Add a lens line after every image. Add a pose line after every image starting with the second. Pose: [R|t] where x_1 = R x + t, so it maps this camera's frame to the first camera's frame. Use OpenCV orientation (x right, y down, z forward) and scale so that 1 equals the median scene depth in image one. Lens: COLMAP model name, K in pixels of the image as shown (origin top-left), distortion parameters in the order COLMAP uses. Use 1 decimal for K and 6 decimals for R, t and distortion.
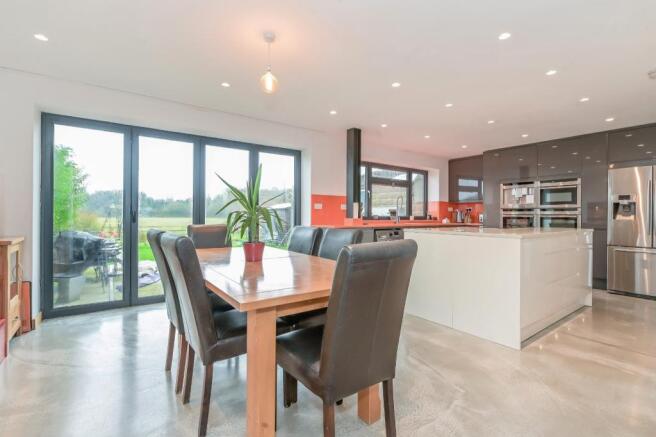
lens RADIAL K [[301.6, 0, 328.0], [0, 301.6, 218.5], [0, 0, 1]] dist [-0.009932, -0.000271]
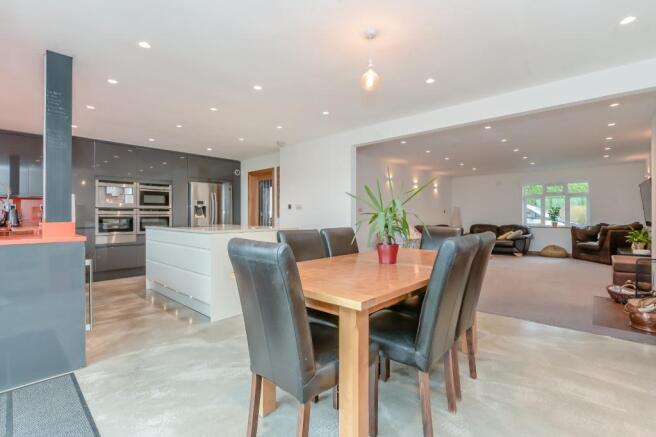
lens RADIAL K [[301.6, 0, 328.0], [0, 301.6, 218.5], [0, 0, 1]] dist [-0.009932, -0.000271]
pose [[-0.193377, -0.009952, 0.981074, -0.422267], [0.011204, 0.999861, 0.012351, -0.004033], [-0.981061, 0.013380, -0.193238, 0.505288]]
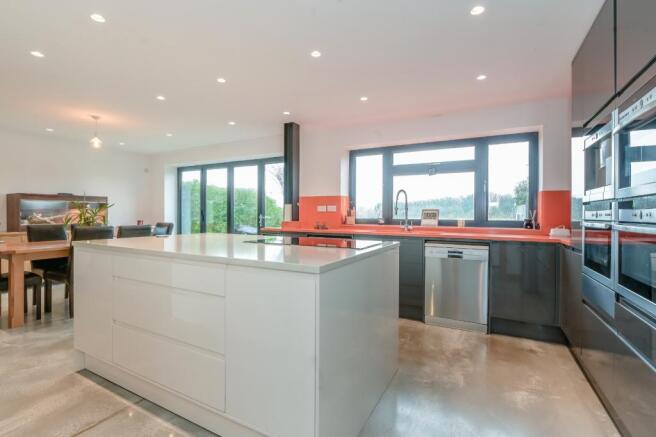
lens RADIAL K [[301.6, 0, 328.0], [0, 301.6, 218.5], [0, 0, 1]] dist [-0.009932, -0.000271]
pose [[0.434011, 0.009652, -0.900856, 0.770248], [-0.015215, 0.999879, 0.003383, -0.010400], [0.900779, 0.012238, 0.434105, 0.565530]]
